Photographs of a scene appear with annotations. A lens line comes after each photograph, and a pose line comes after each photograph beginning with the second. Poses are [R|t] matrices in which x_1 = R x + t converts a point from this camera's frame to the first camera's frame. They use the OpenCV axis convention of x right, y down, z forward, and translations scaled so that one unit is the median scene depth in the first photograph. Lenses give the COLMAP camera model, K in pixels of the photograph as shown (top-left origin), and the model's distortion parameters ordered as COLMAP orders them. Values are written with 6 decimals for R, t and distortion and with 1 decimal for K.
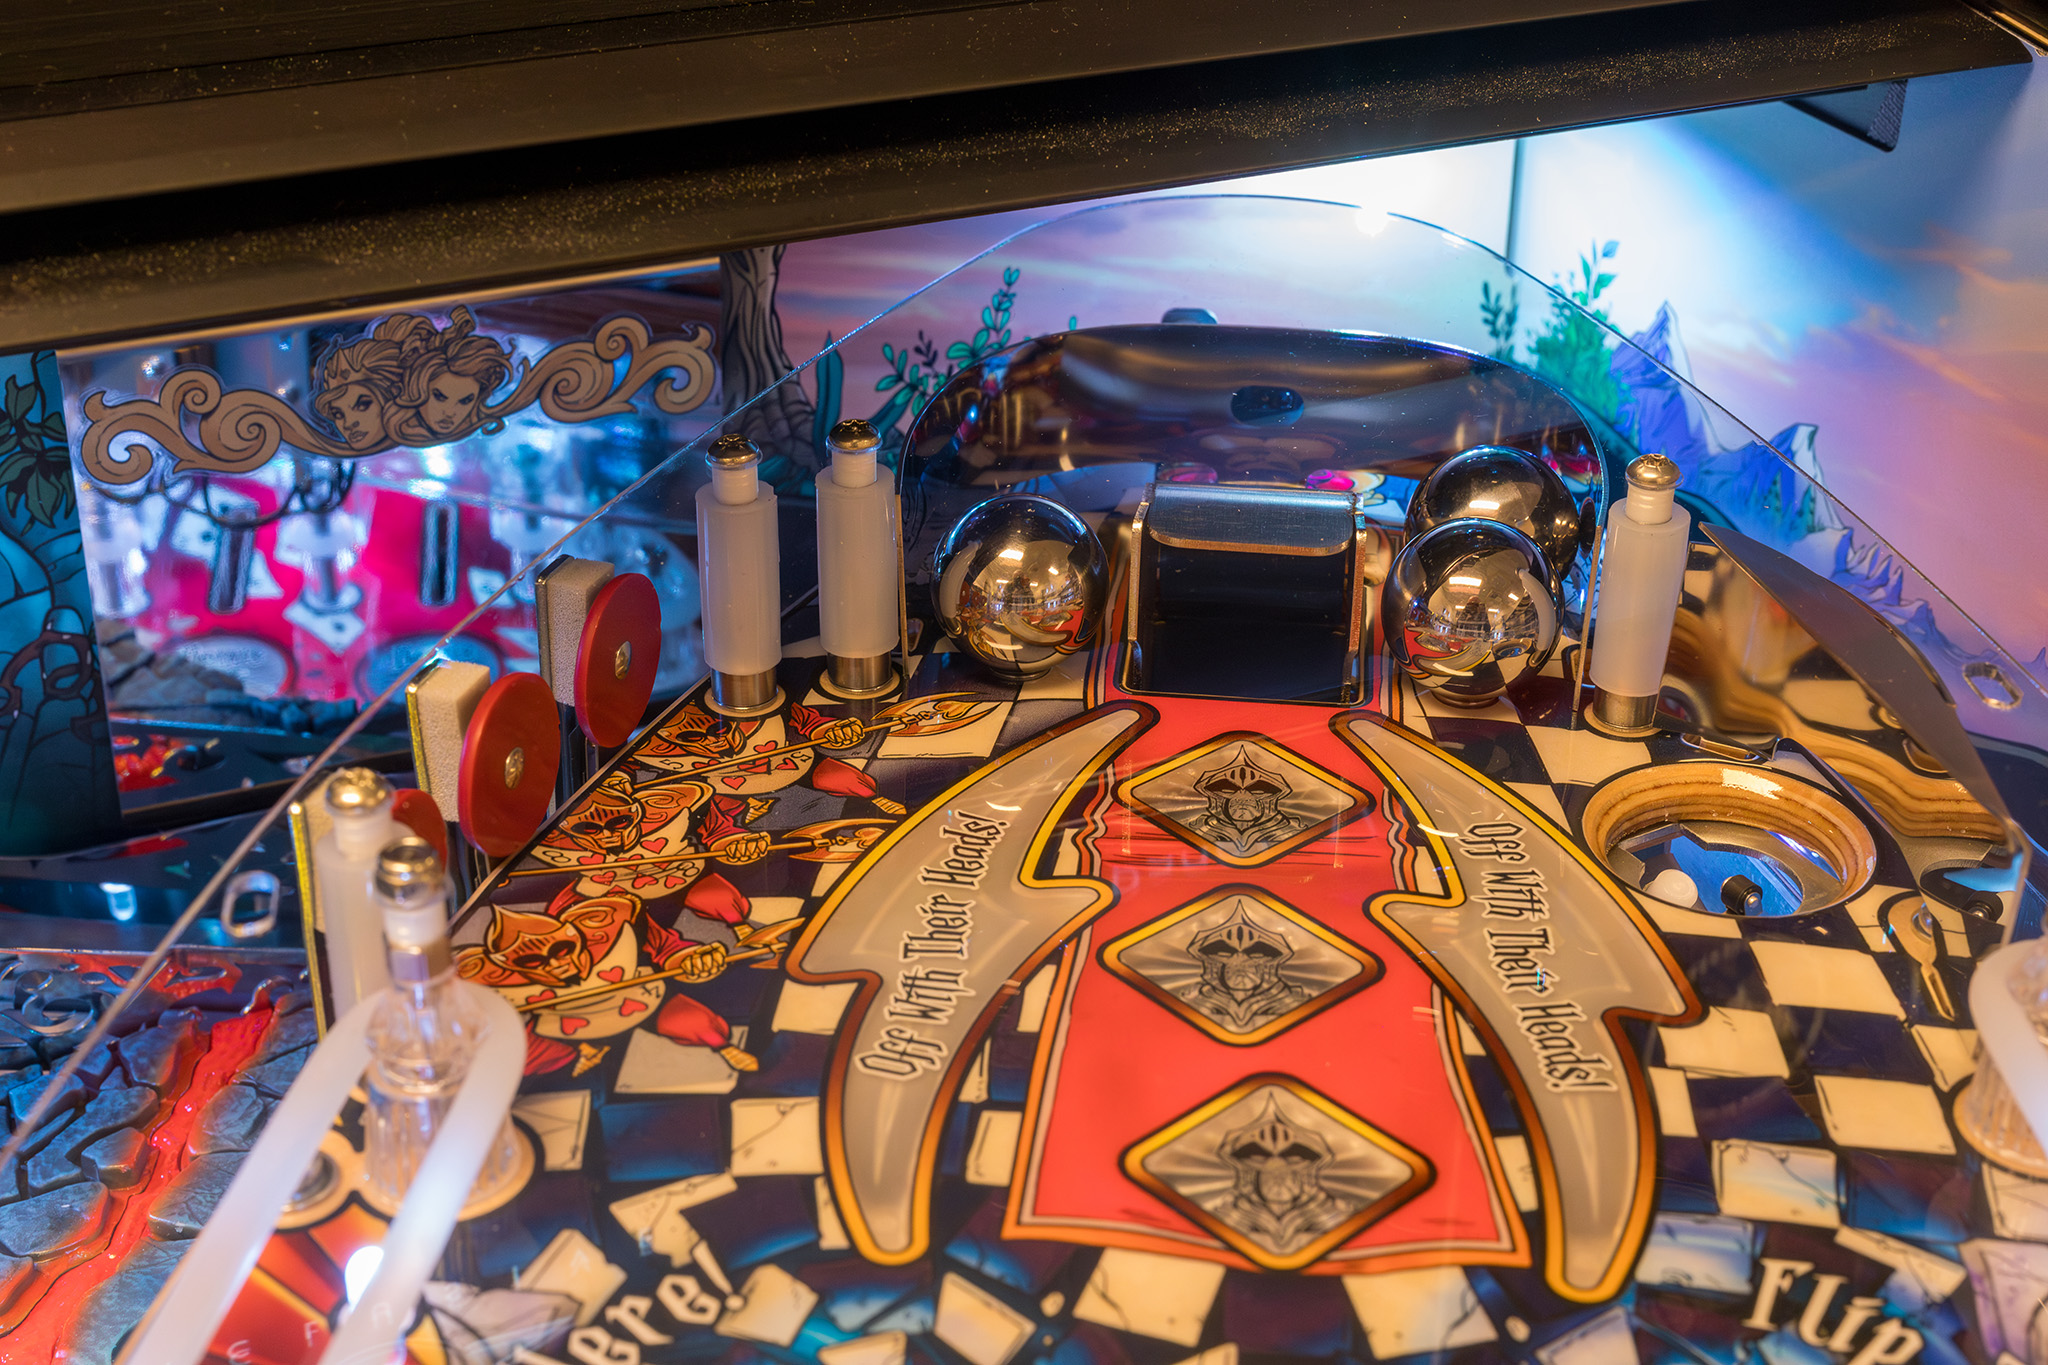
lens RADIAL K [[2934.6, 0, 1023.3], [0, 2934.6, 588.7], [0, 0, 1]] dist [0.000785, -0.044481]
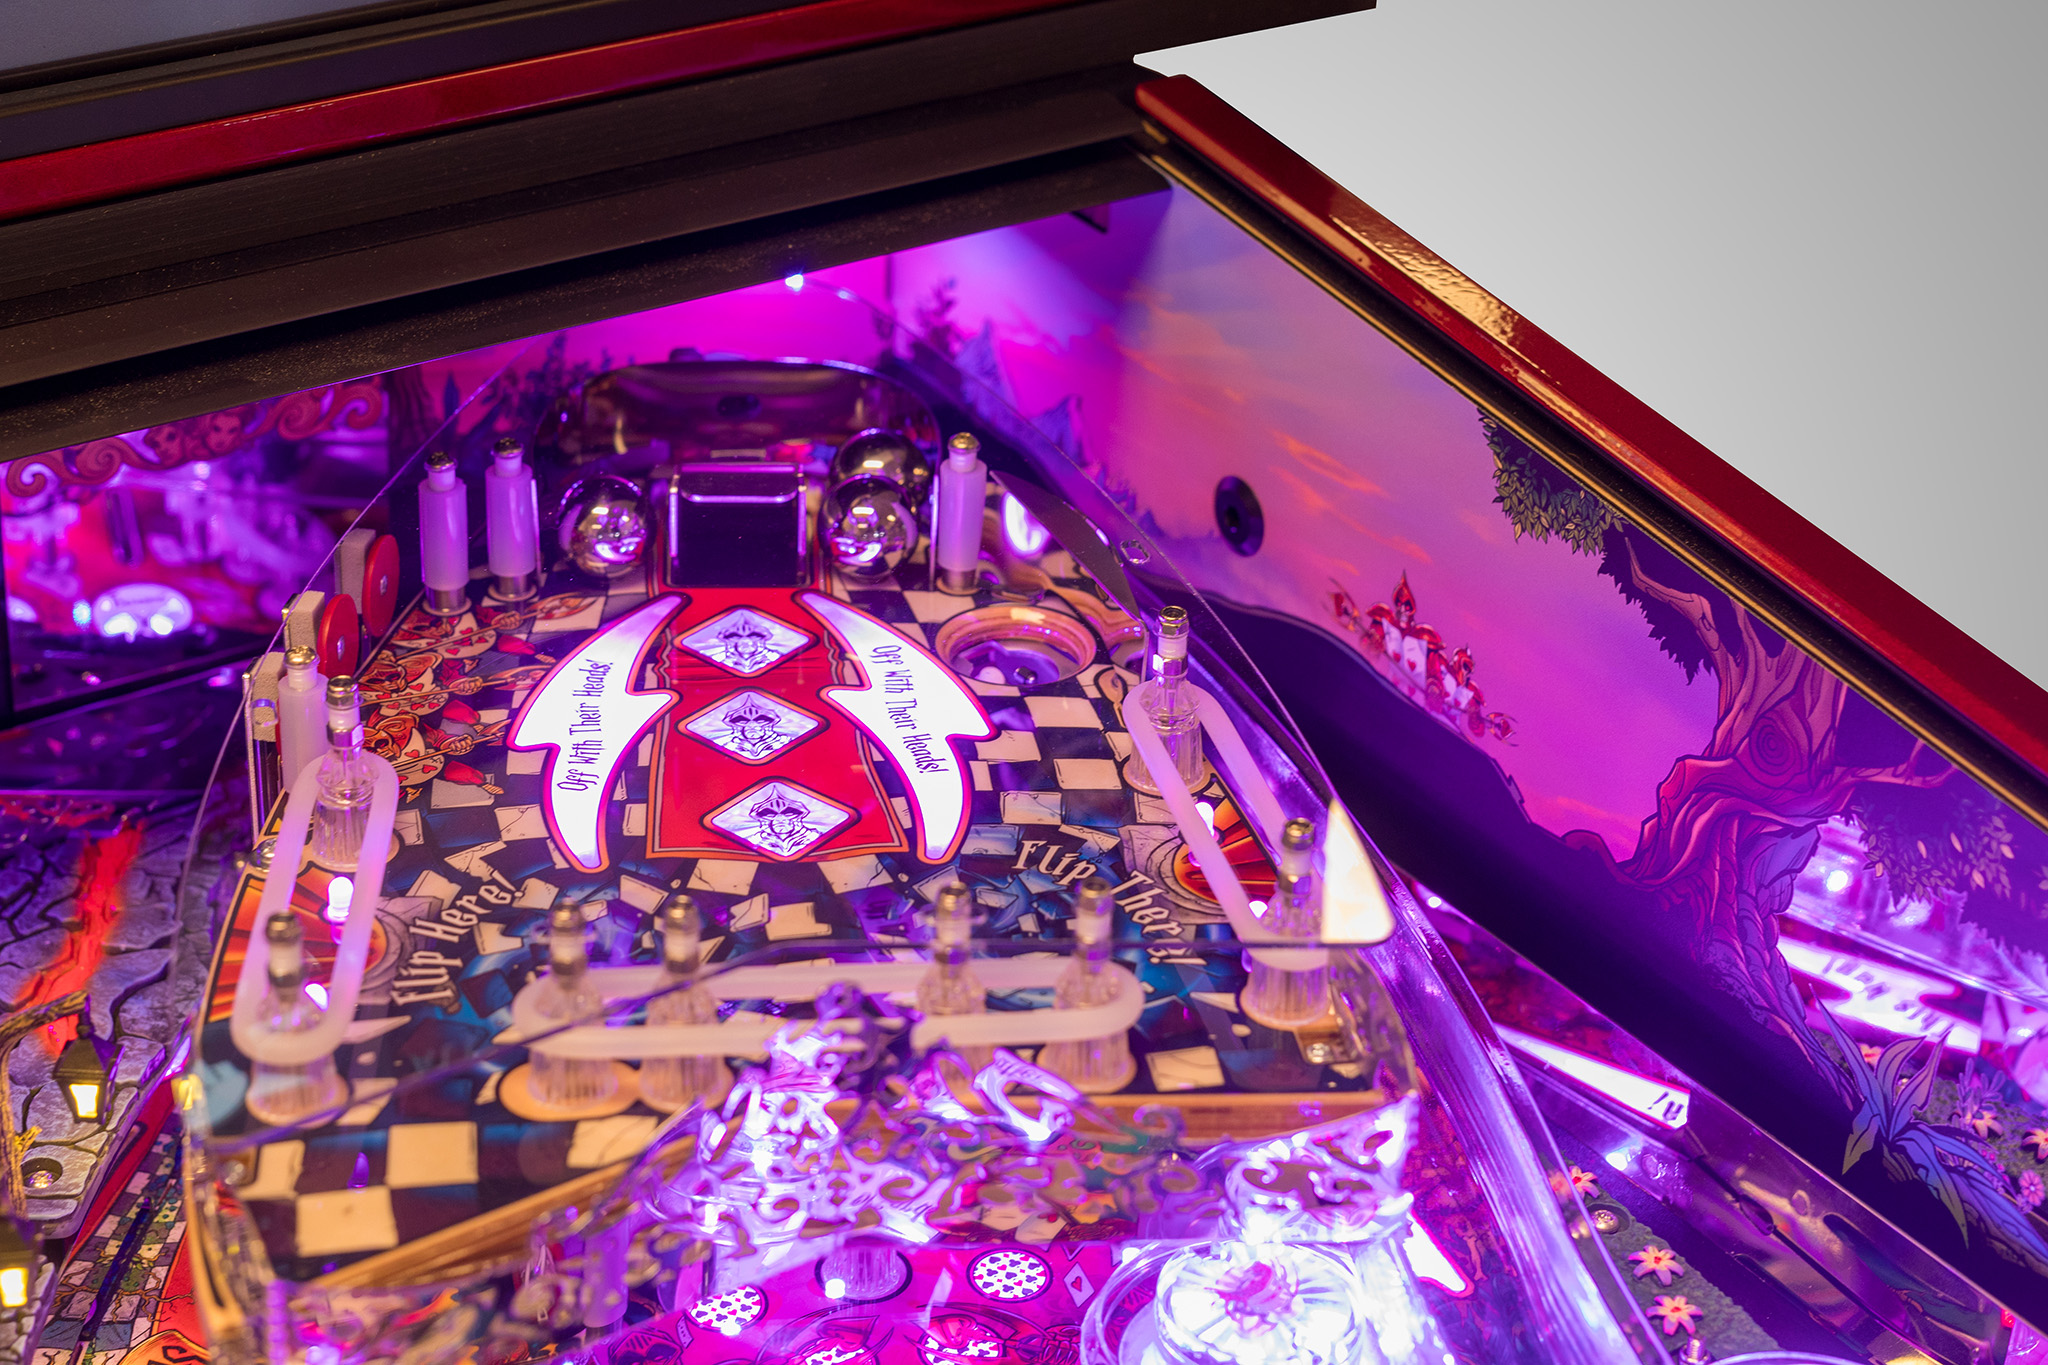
lens RADIAL K [[2976.6, 0, 1024.0], [0, 2976.6, 682.5], [0, 0, 1]] dist [-0.005105, 0.018817]
pose [[0.980423, -0.068666, 0.184544, -0.097232], [0.057448, 0.996200, 0.065469, -0.012180], [-0.188338, -0.053585, 0.980641, -0.826300]]
